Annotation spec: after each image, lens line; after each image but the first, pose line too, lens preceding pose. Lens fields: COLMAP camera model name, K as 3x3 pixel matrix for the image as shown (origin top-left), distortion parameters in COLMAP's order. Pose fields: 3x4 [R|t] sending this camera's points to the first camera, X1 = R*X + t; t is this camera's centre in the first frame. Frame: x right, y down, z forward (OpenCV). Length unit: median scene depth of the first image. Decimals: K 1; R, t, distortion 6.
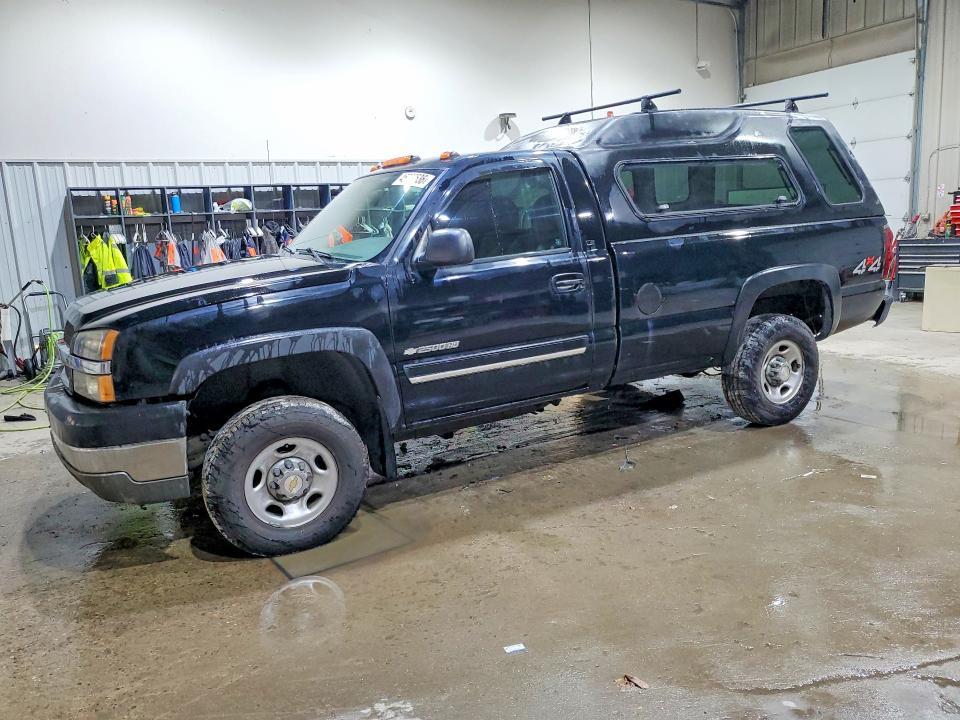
lens RADIAL K [[754.3, 0, 468.1], [0, 754.3, 358.9], [0, 0, 1]] dist [0.046296, 0.001205]
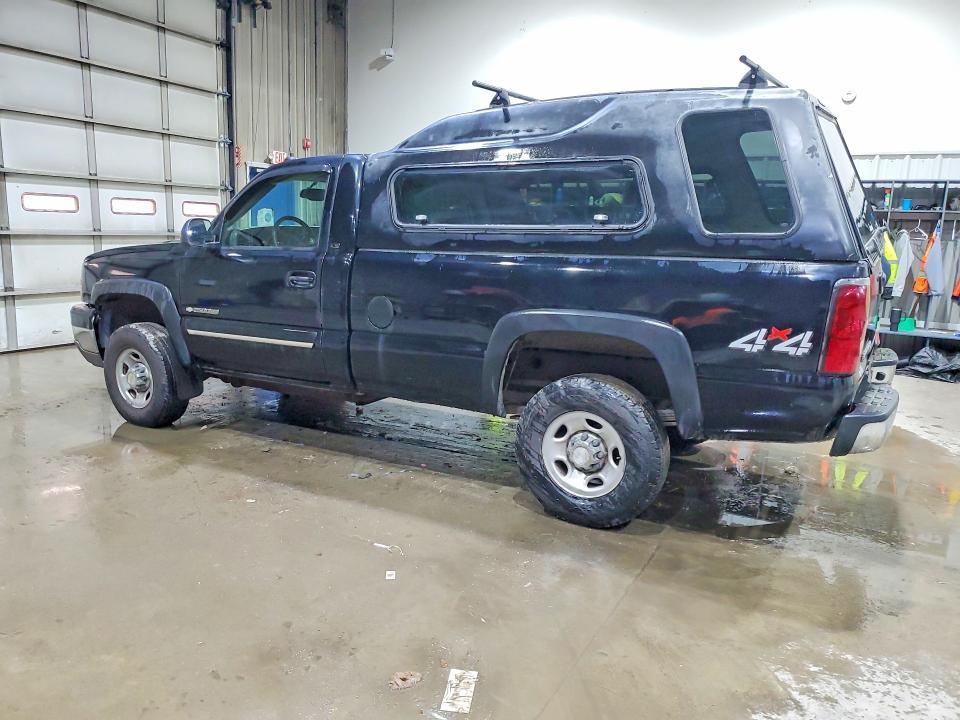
lens RADIAL K [[754.3, 0, 468.1], [0, 754.3, 358.9], [0, 0, 1]] dist [0.046296, 0.001205]
pose [[0.519924, 0.216070, -0.826434, 1.039556], [-0.208143, 0.970365, 0.122755, -0.153257], [0.828466, 0.108193, 0.549489, 0.545702]]
